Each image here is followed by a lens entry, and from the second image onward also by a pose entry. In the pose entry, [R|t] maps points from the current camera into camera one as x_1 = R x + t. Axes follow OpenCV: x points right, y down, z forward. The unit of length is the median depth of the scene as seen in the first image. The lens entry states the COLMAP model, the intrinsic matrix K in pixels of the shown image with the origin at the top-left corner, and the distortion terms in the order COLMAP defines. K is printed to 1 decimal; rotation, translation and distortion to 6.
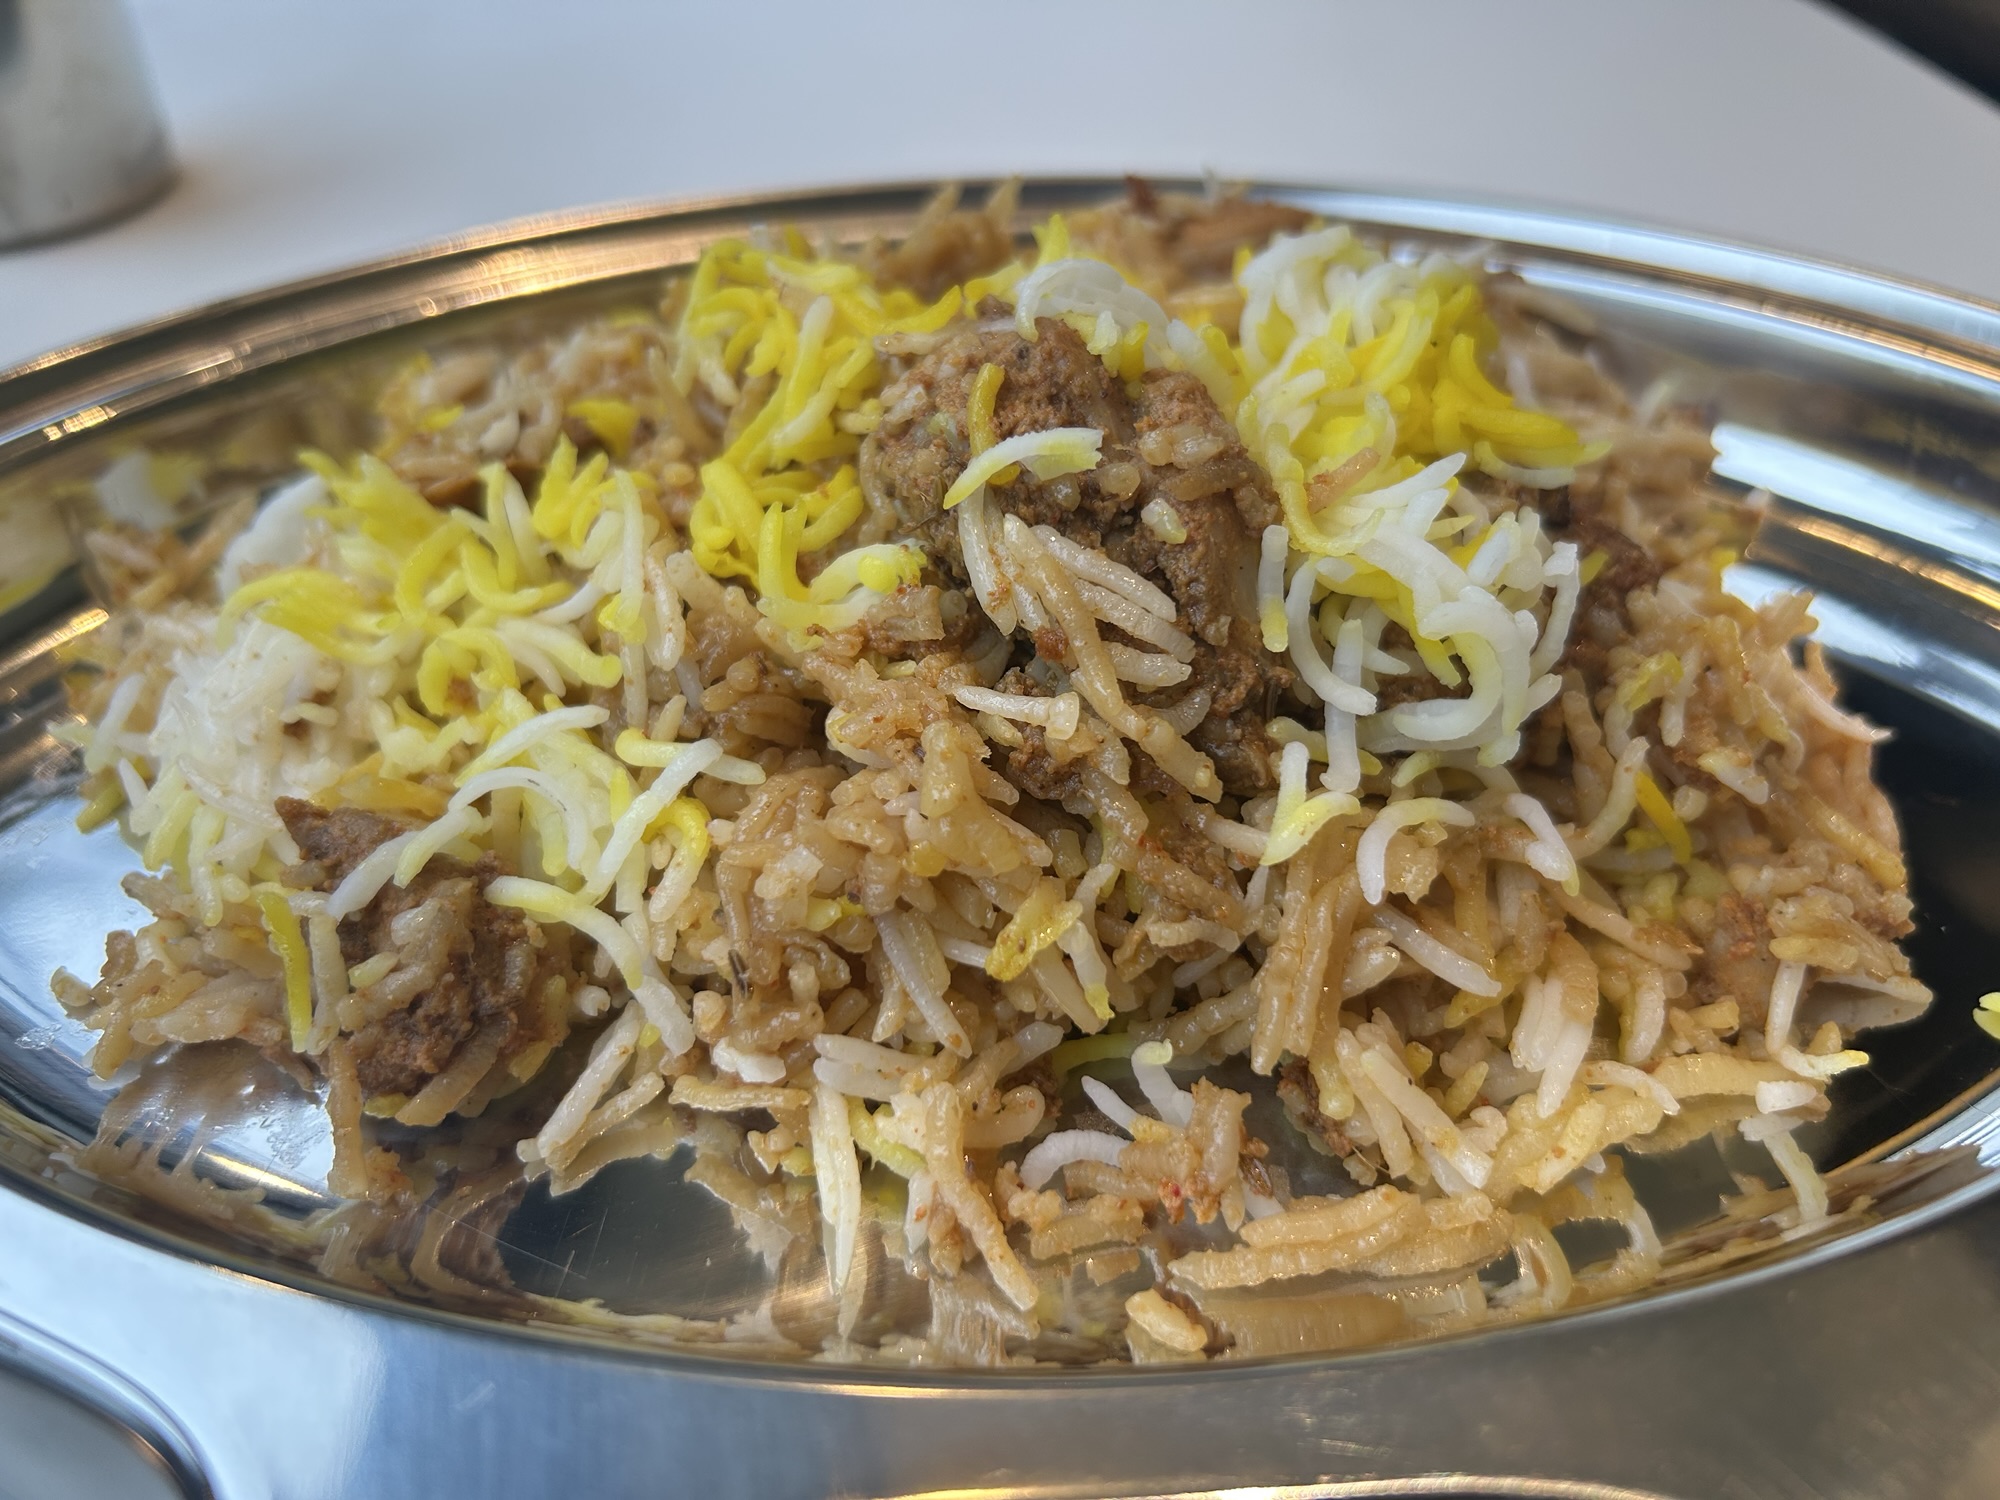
lens RADIAL K [[1585.9, 0, 976.8], [0, 1585.9, 736.9], [0, 0, 1]] dist [0.063704, -0.234879]
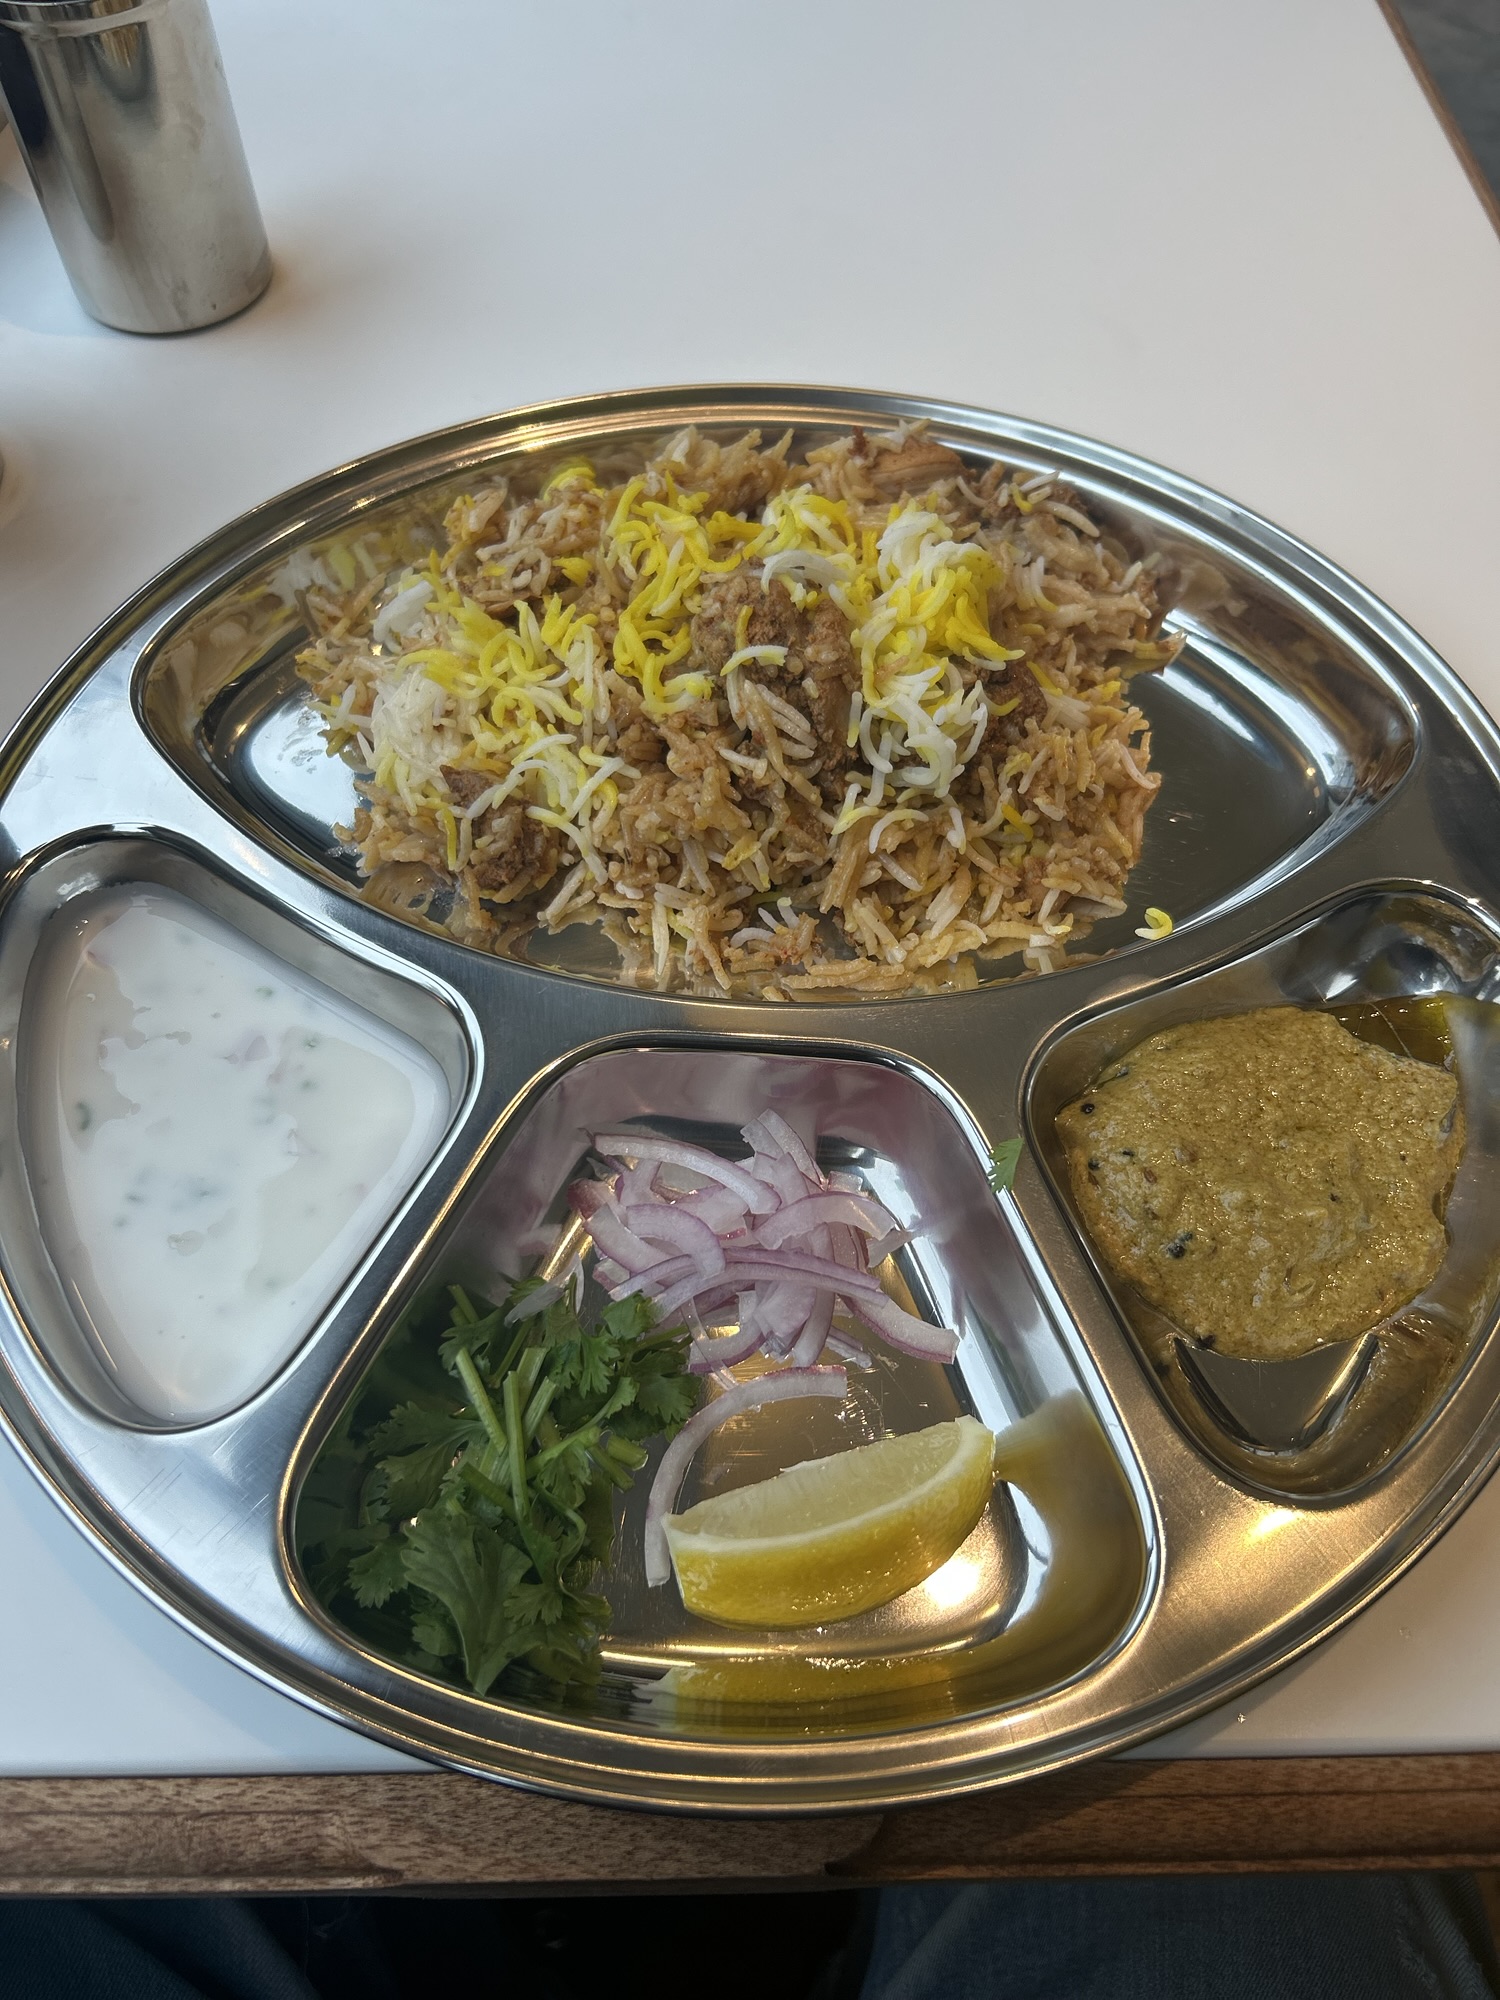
lens RADIAL K [[1528.2, 0, 750.0], [0, 1528.2, 1000.0], [0, 0, 1]] dist [0.182703, -0.585449]
pose [[0.995238, 0.091643, -0.033218, 0.145548], [-0.078503, 0.955549, 0.284191, -0.335664], [0.057785, -0.280230, 0.958192, -1.372890]]
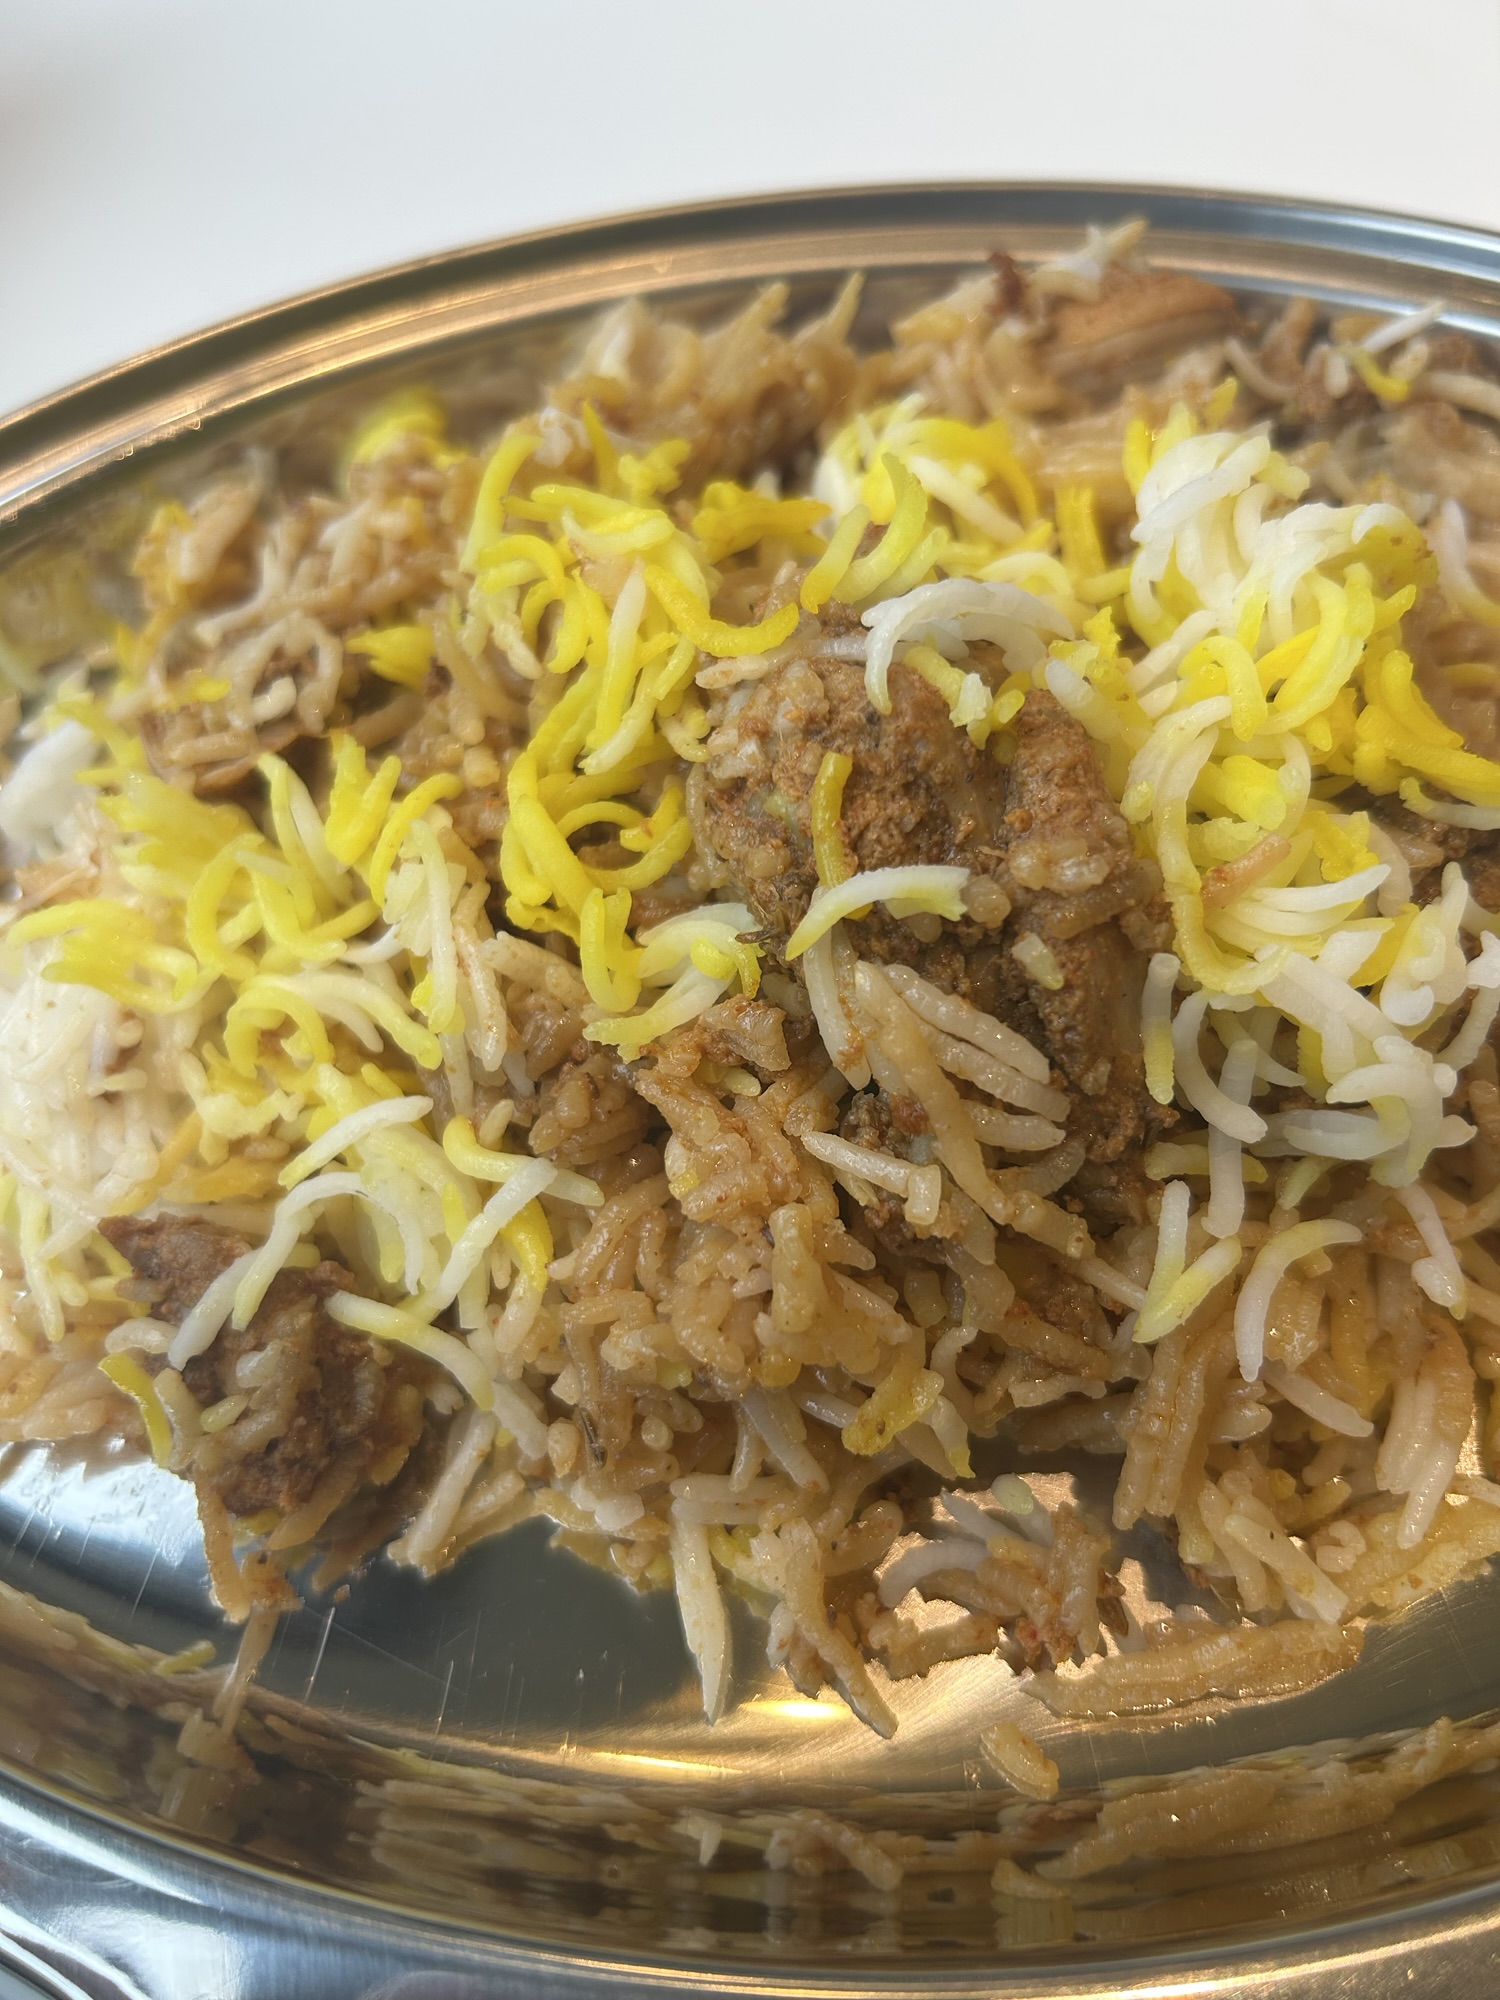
lens RADIAL K [[1585.9, 0, 750.0], [0, 1585.9, 1000.0], [0, 0, 1]] dist [0.063704, -0.234879]
pose [[0.998947, -0.019727, -0.041416, -0.005200], [0.032428, 0.942251, 0.333335, -0.407739], [0.032449, -0.334327, 0.941898, 0.157437]]
